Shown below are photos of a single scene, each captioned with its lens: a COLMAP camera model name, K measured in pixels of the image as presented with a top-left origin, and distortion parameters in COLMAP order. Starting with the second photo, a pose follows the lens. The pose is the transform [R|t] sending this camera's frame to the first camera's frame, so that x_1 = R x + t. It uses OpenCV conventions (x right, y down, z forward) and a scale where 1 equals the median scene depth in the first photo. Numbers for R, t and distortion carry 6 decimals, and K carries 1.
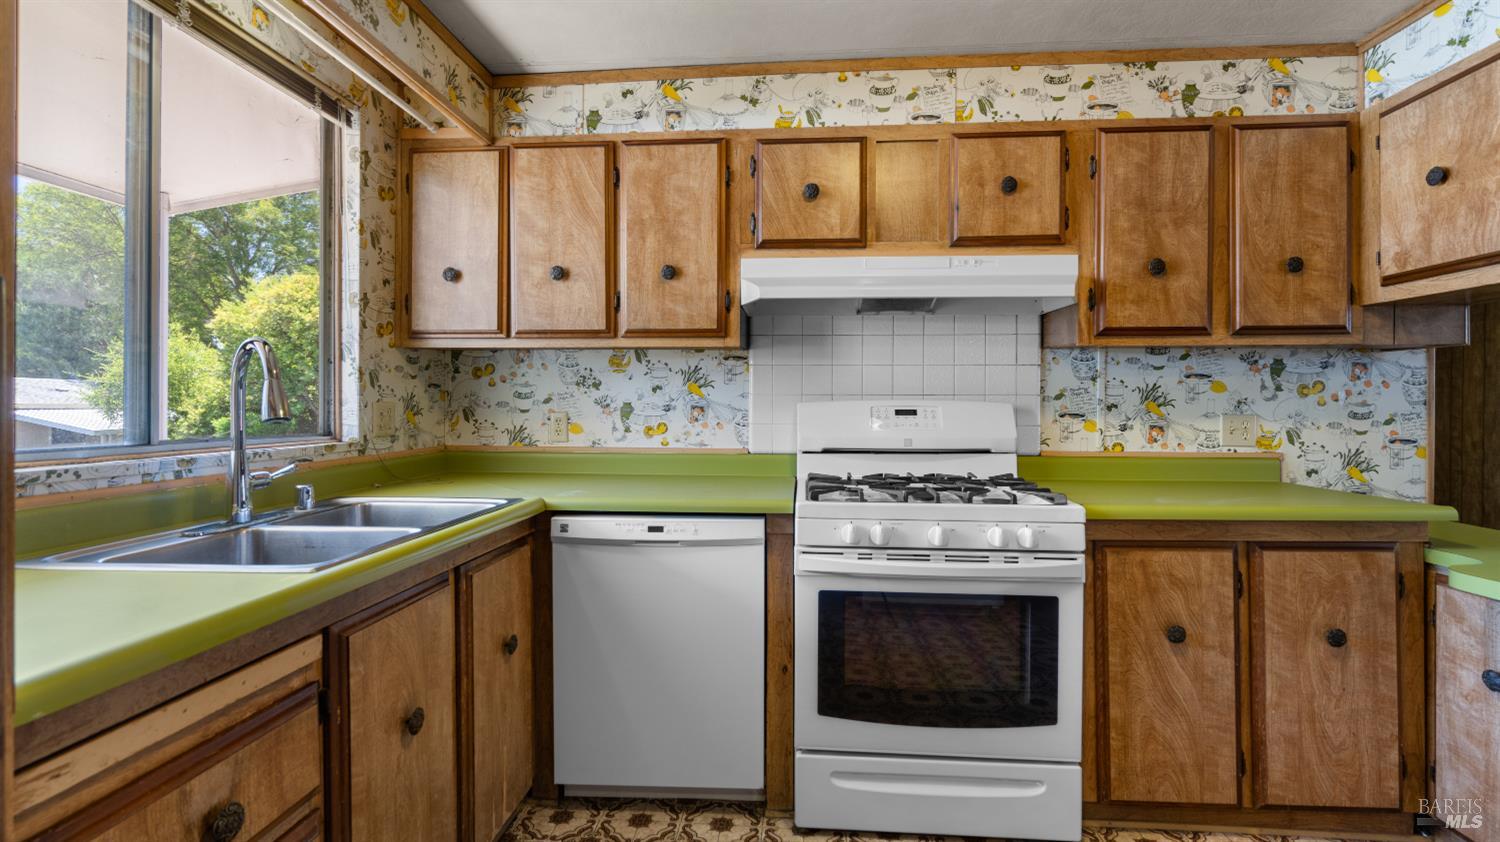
lens RADIAL K [[675.2, 0, 737.4], [0, 675.2, 404.1], [0, 0, 1]] dist [-0.008159, 0.003096]
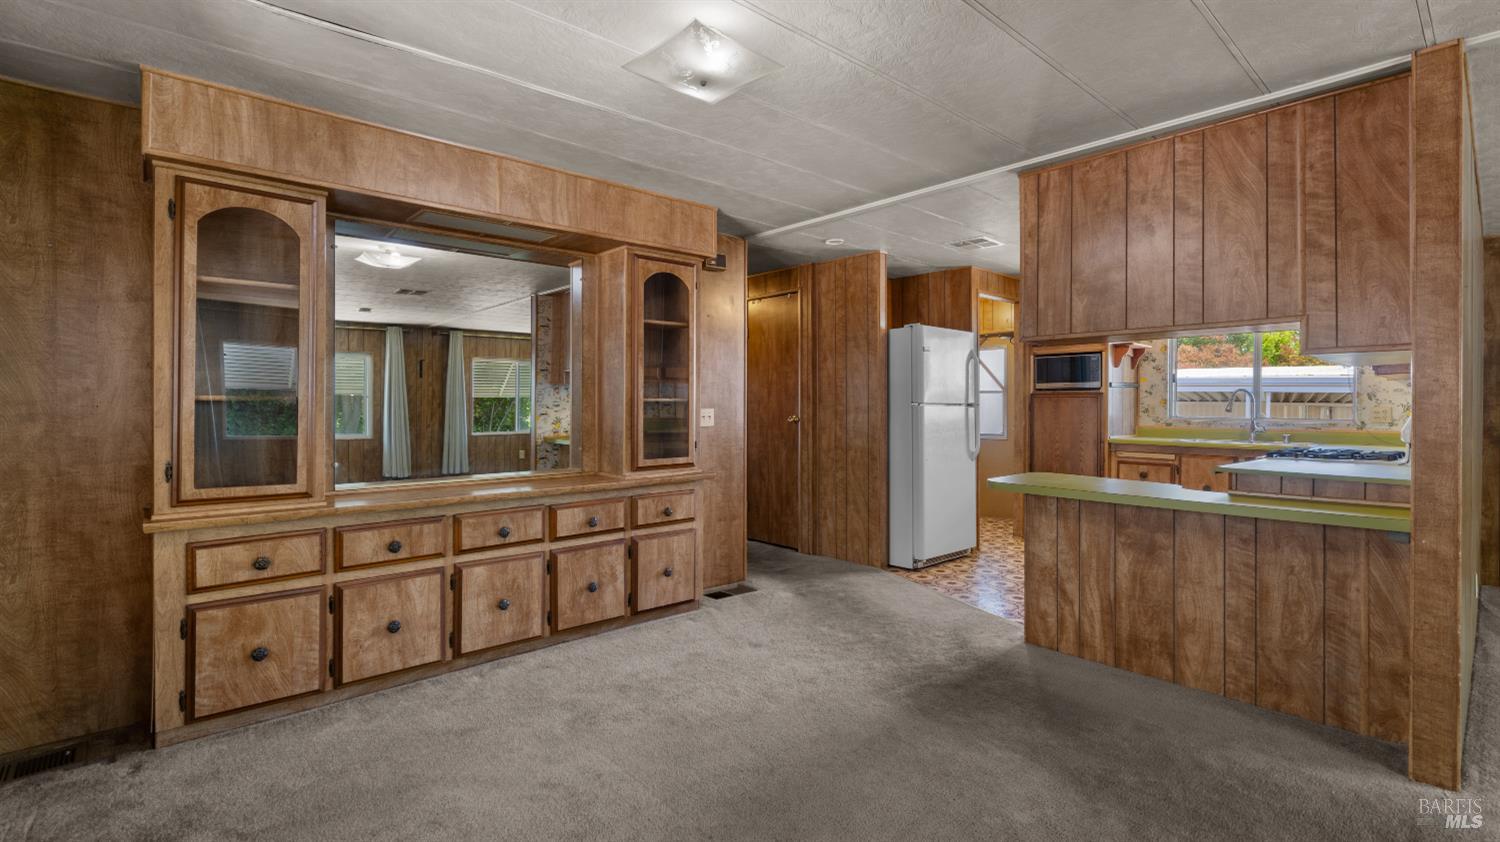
lens RADIAL K [[675.2, 0, 753.0], [0, 675.2, 406.9], [0, 0, 1]] dist [-0.008159, 0.003096]
pose [[-0.685536, -0.002613, -0.728034, 2.463701], [-0.006013, 0.999980, 0.002073, 0.006351], [0.728014, 0.005799, -0.685538, 1.052513]]
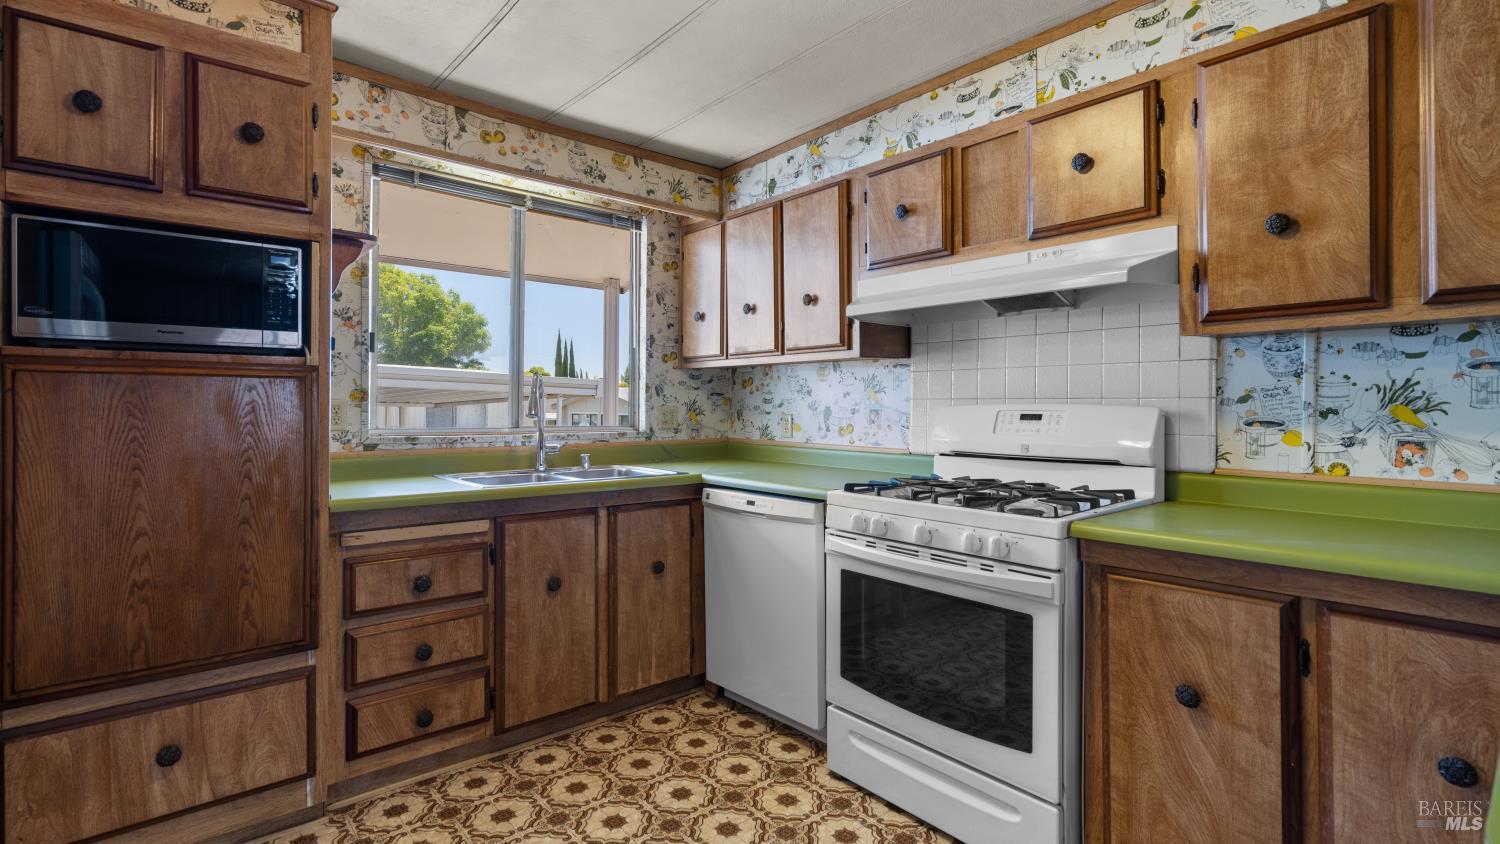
lens RADIAL K [[675.2, 0, 729.7], [0, 675.2, 406.6], [0, 0, 1]] dist [-0.008159, 0.003096]
pose [[0.704735, 0.000424, -0.709471, 0.684634], [-0.003559, 0.999989, -0.002937, 0.002307], [0.709462, 0.004595, 0.704729, 0.041572]]
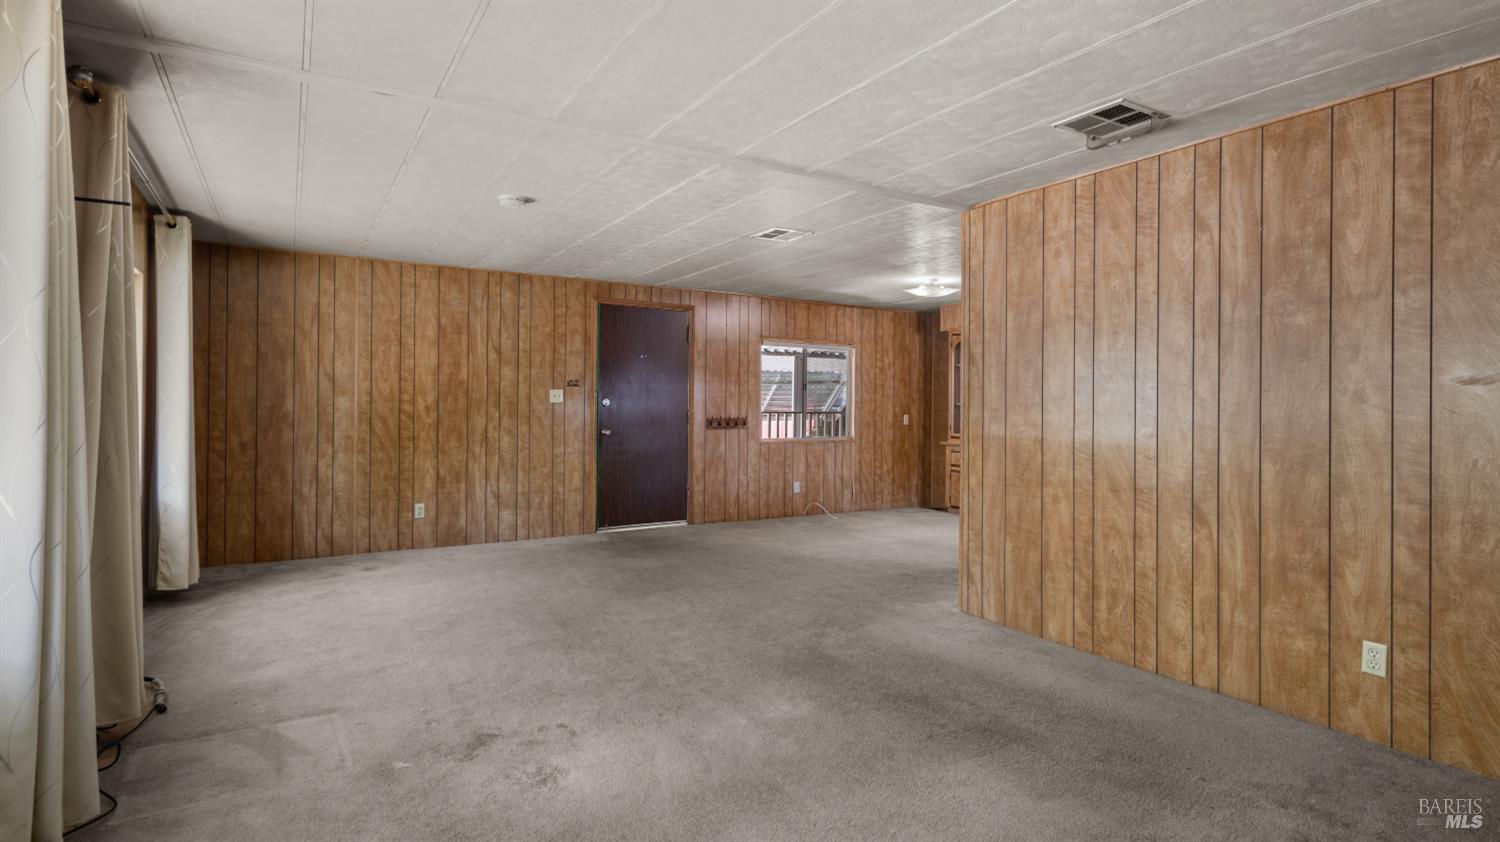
lens RADIAL K [[750.9, 0, 751.1], [0, 750.9, 405.4], [0, 0, 1]] dist [0.000110, 0.000314]
pose [[-0.599190, -0.010255, 0.800541, -0.119461], [-0.010110, 0.999935, 0.005242, -0.002654], [-0.800543, -0.004953, -0.599255, 2.739188]]
